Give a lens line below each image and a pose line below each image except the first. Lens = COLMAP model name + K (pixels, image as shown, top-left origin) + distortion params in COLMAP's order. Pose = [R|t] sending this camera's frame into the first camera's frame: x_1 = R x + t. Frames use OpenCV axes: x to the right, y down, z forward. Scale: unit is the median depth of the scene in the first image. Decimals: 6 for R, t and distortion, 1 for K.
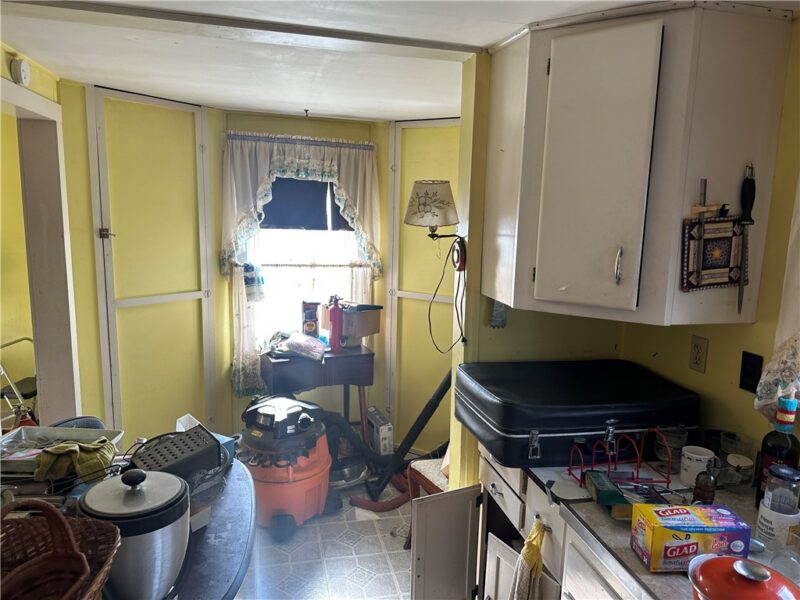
lens RADIAL K [[557.1, 0, 405.0], [0, 557.1, 299.9], [0, 0, 1]] dist [0.065016, -0.021637]
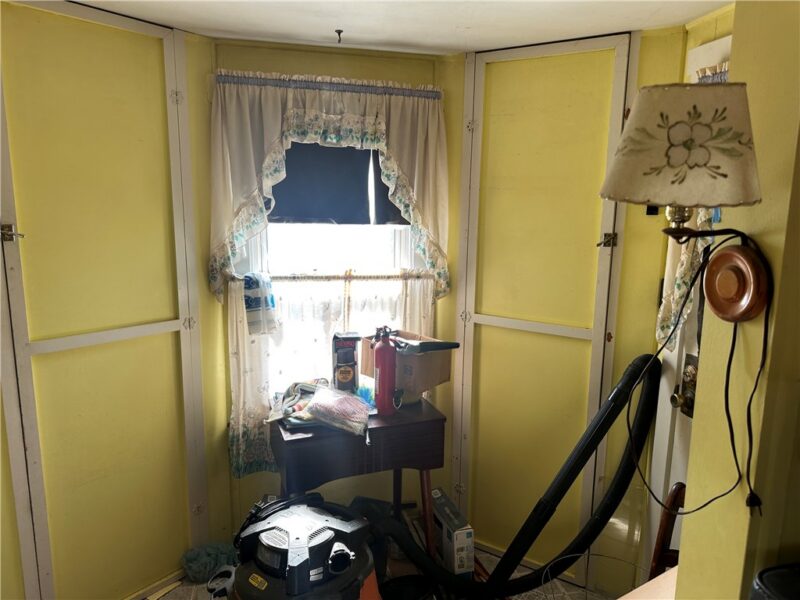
lens RADIAL K [[557.1, 0, 393.9], [0, 557.1, 300.3], [0, 0, 1]] dist [0.065016, -0.021637]
pose [[0.998117, -0.001876, -0.061317, -0.073578], [0.002605, 0.999927, 0.011810, -0.044484], [0.061291, -0.011947, 0.998048, 0.361223]]
